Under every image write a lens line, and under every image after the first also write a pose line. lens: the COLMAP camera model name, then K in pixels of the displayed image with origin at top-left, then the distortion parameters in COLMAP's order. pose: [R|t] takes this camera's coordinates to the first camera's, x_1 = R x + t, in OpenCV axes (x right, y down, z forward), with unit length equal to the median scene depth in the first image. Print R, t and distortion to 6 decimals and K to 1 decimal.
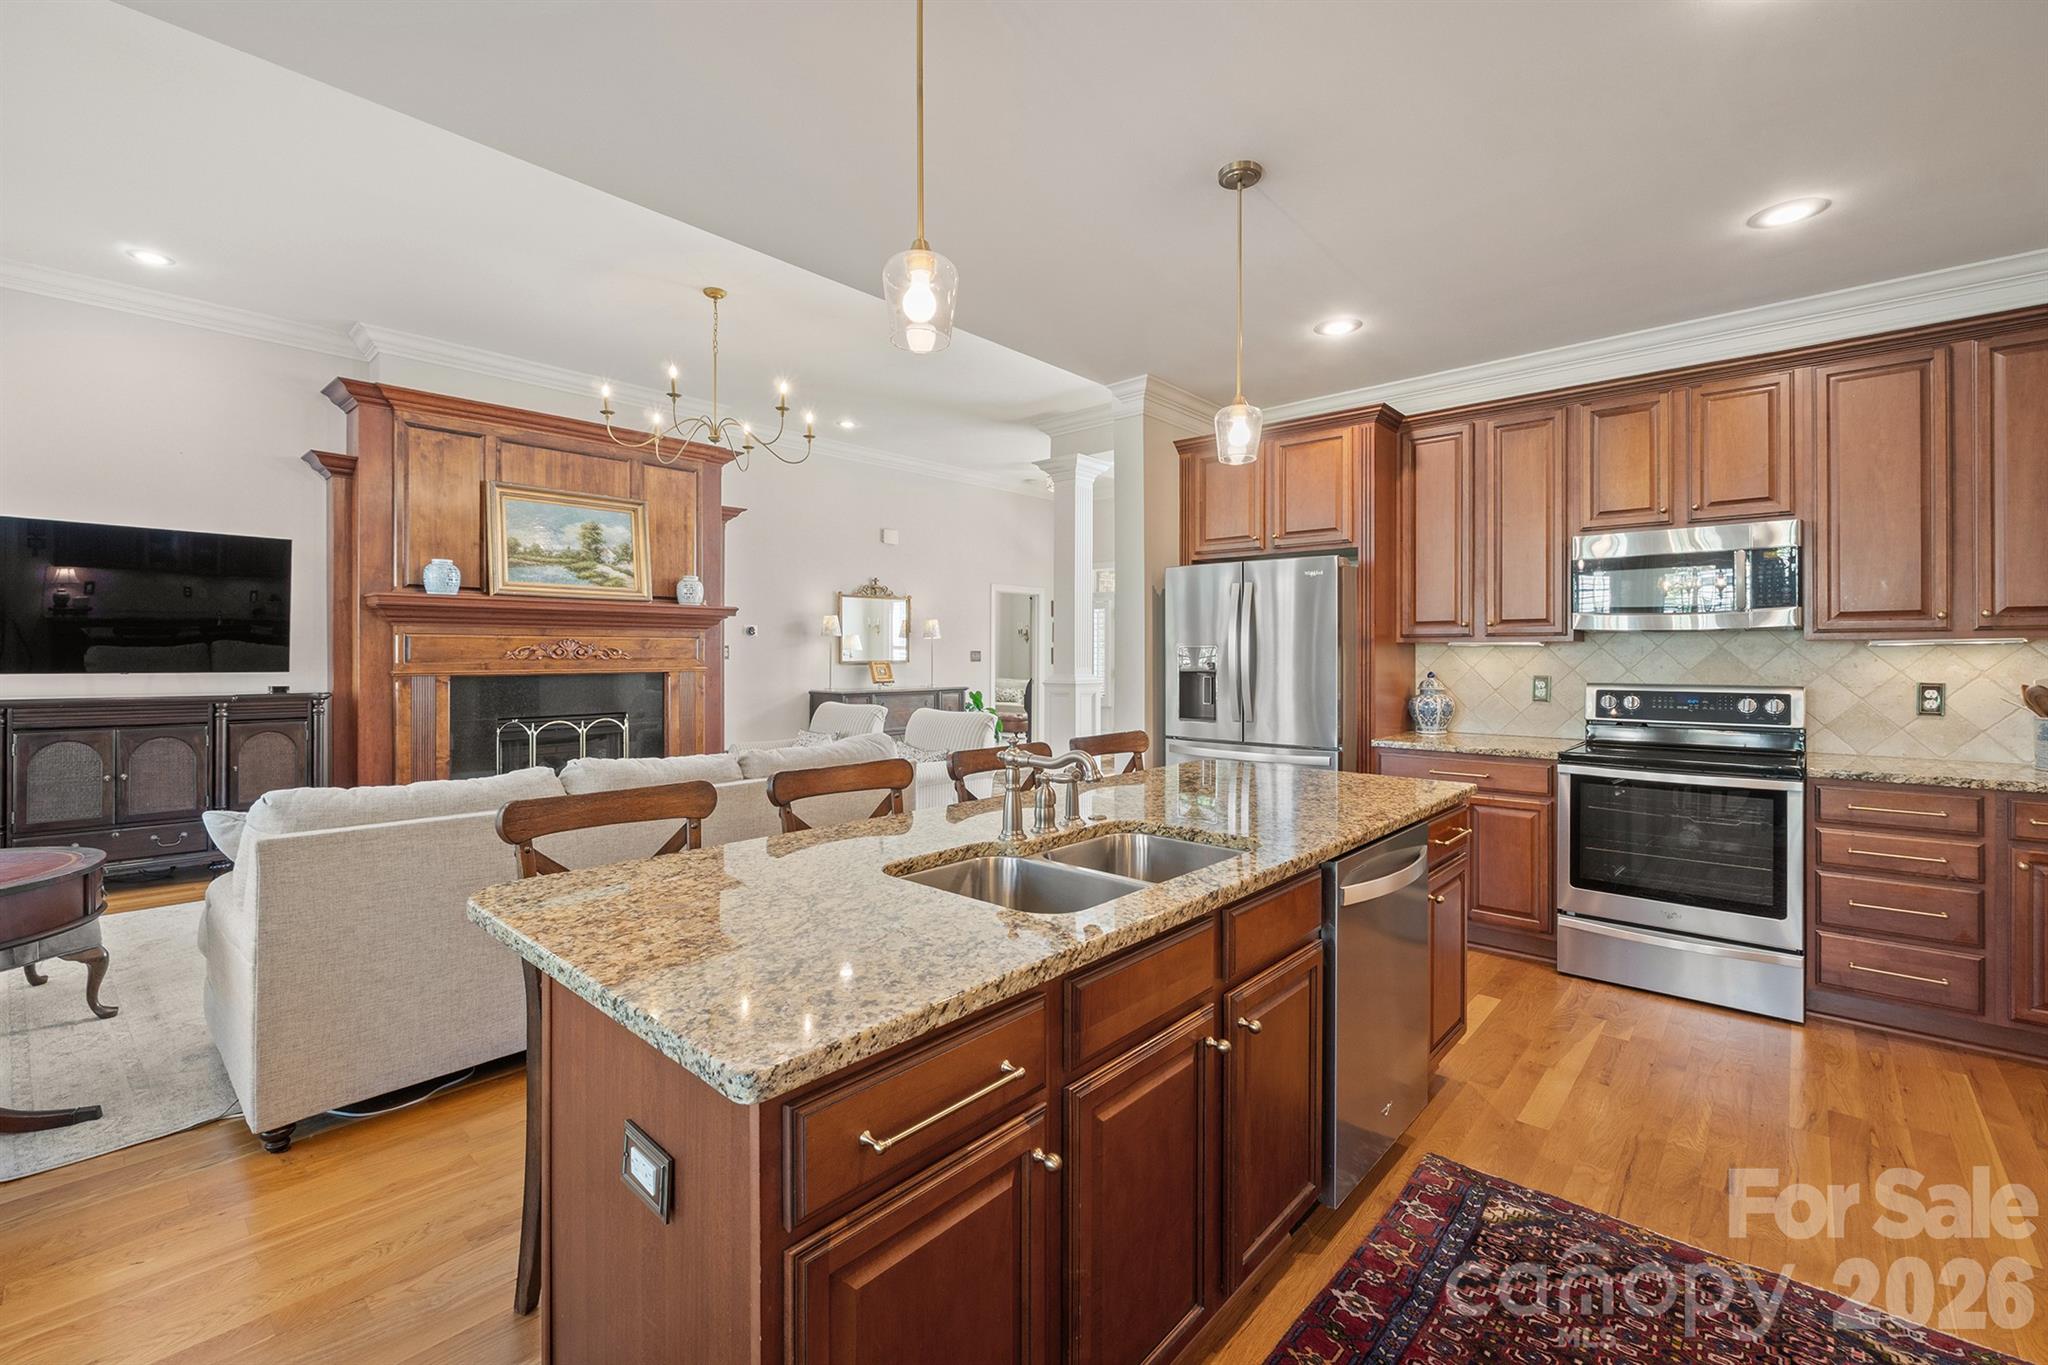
lens RADIAL K [[859.7, 0, 1032.1], [0, 859.7, 650.8], [0, 0, 1]] dist [-0.013599, -0.000716]
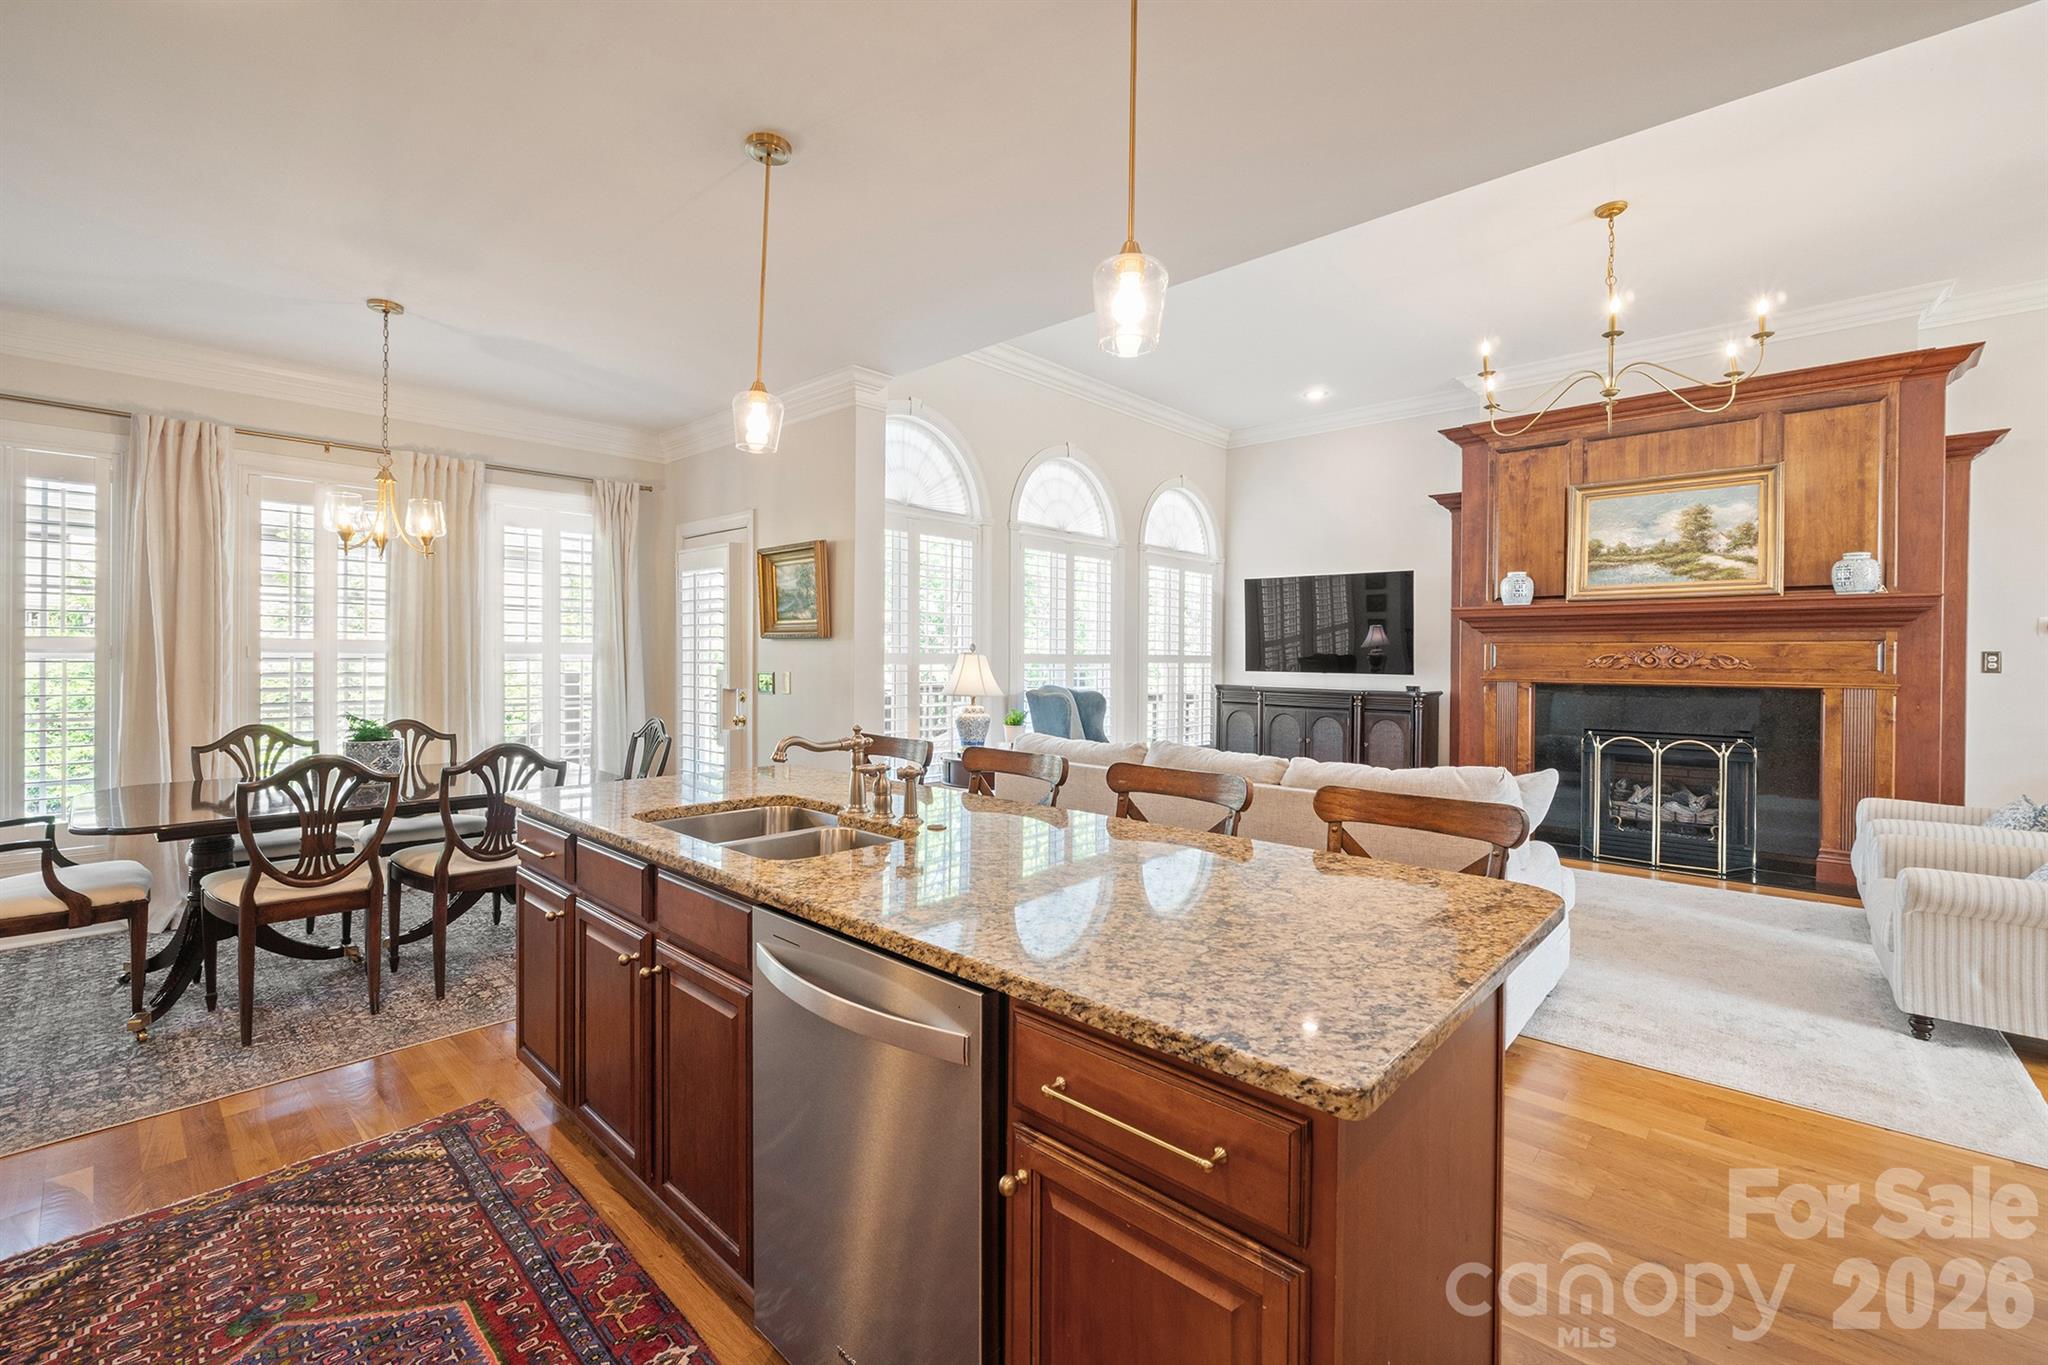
lens RADIAL K [[859.7, 0, 1031.7], [0, 859.7, 664.6], [0, 0, 1]] dist [-0.013599, -0.000716]
pose [[-0.029589, 0.007867, -0.999531, 0.533935], [-0.005431, 0.999953, 0.008031, 0.003646], [0.999547, 0.005666, -0.029545, 0.590693]]
